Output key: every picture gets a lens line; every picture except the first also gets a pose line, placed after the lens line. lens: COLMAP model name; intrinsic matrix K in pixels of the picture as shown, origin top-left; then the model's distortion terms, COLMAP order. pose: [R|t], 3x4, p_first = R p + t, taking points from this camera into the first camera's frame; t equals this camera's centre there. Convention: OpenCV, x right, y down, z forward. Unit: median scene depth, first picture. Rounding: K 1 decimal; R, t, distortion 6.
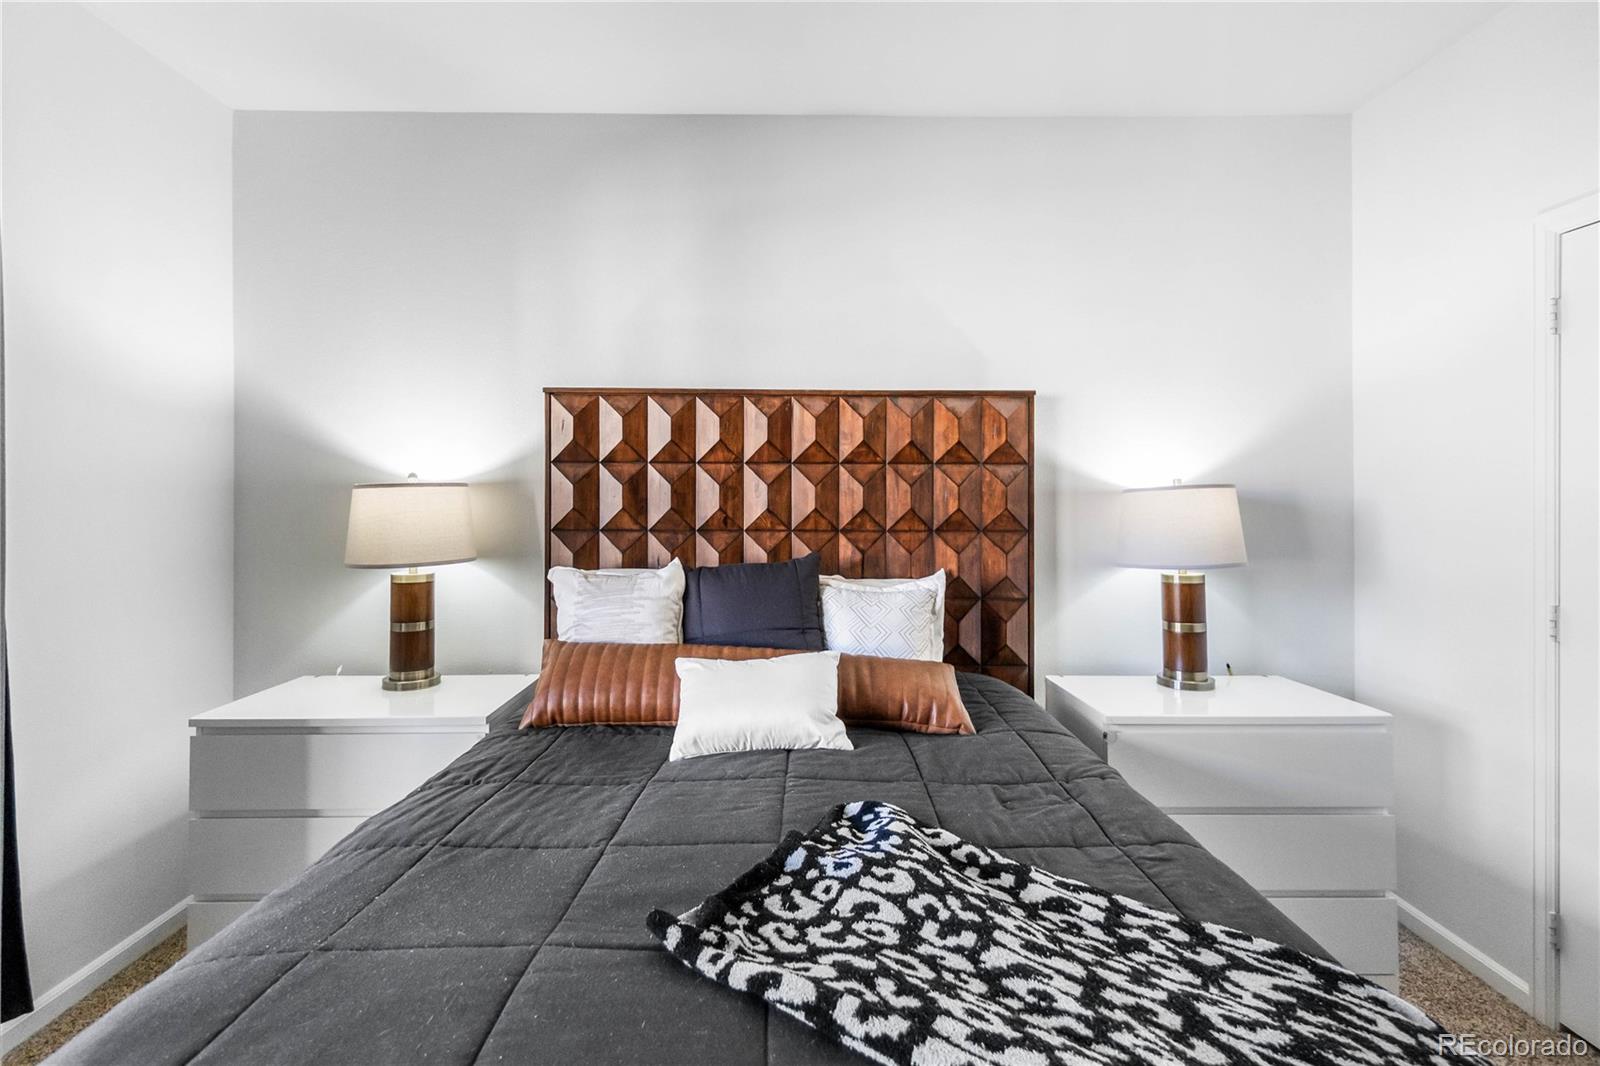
lens RADIAL K [[723.6, 0, 795.9], [0, 723.6, 490.3], [0, 0, 1]] dist [-0.004048, -0.000188]
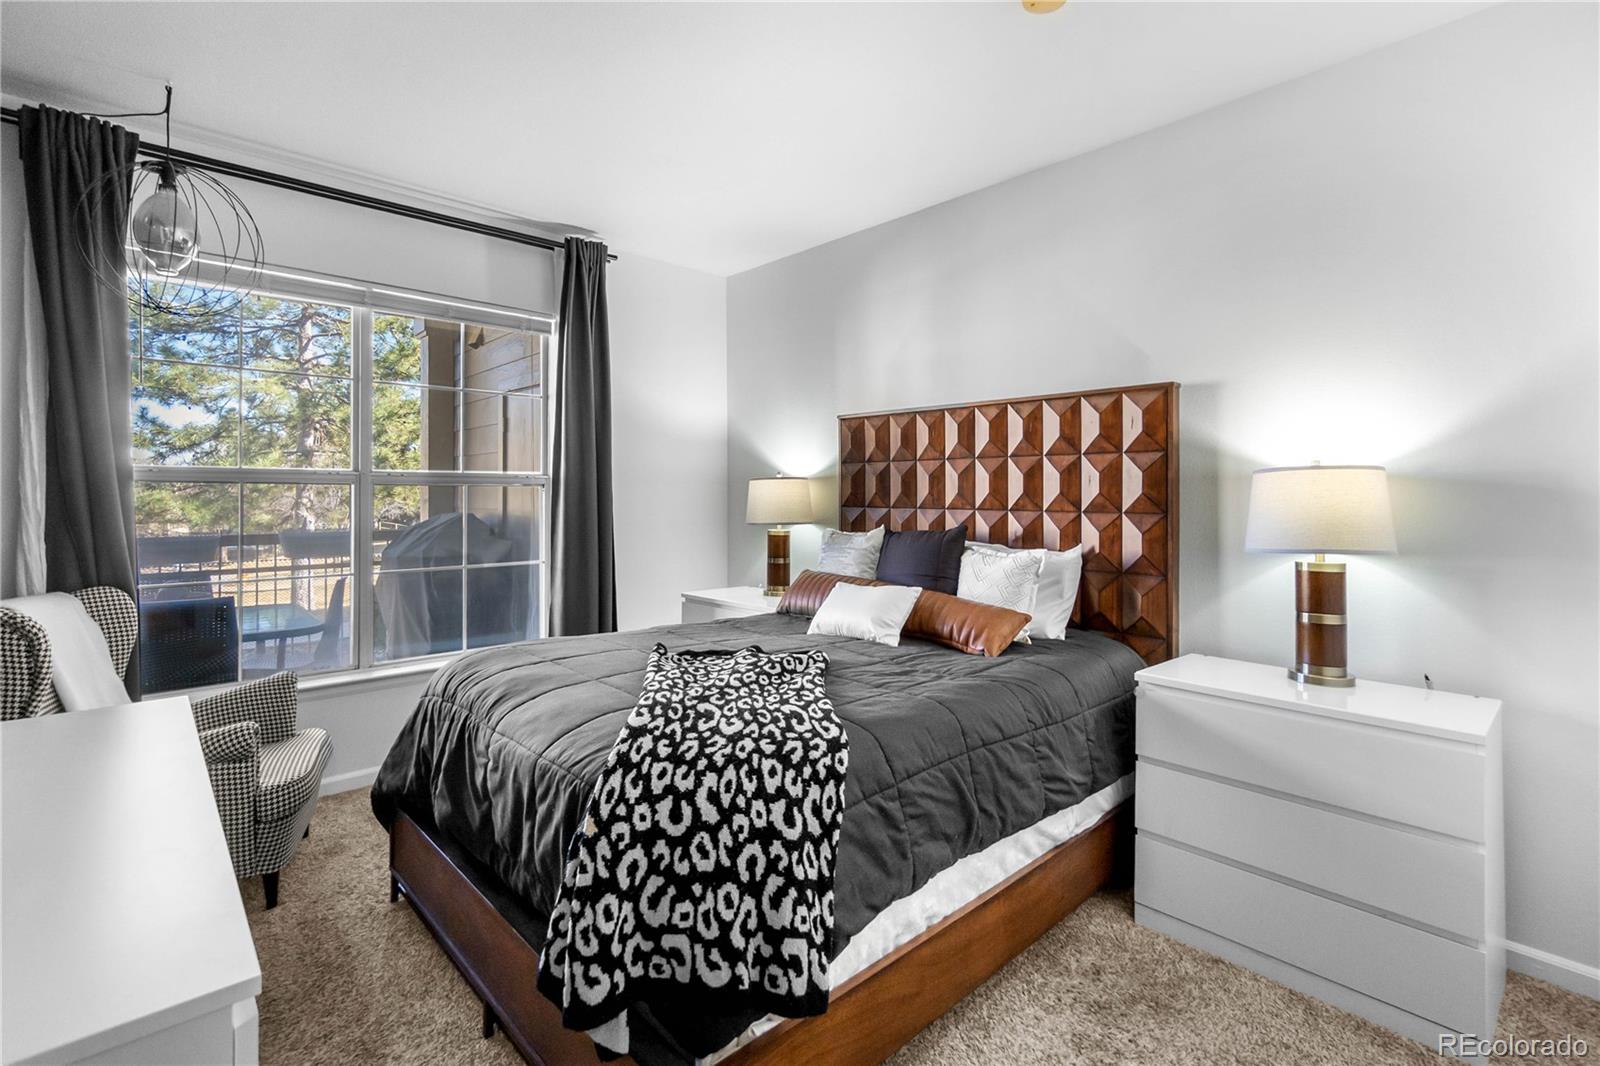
lens RADIAL K [[723.6, 0, 795.9], [0, 723.6, 490.3], [0, 0, 1]] dist [-0.004048, -0.000188]
pose [[0.673522, -0.002891, -0.739161, 0.772701], [0.005147, 0.999986, 0.000779, 0.019020], [0.739149, -0.004329, 0.673528, -0.129753]]
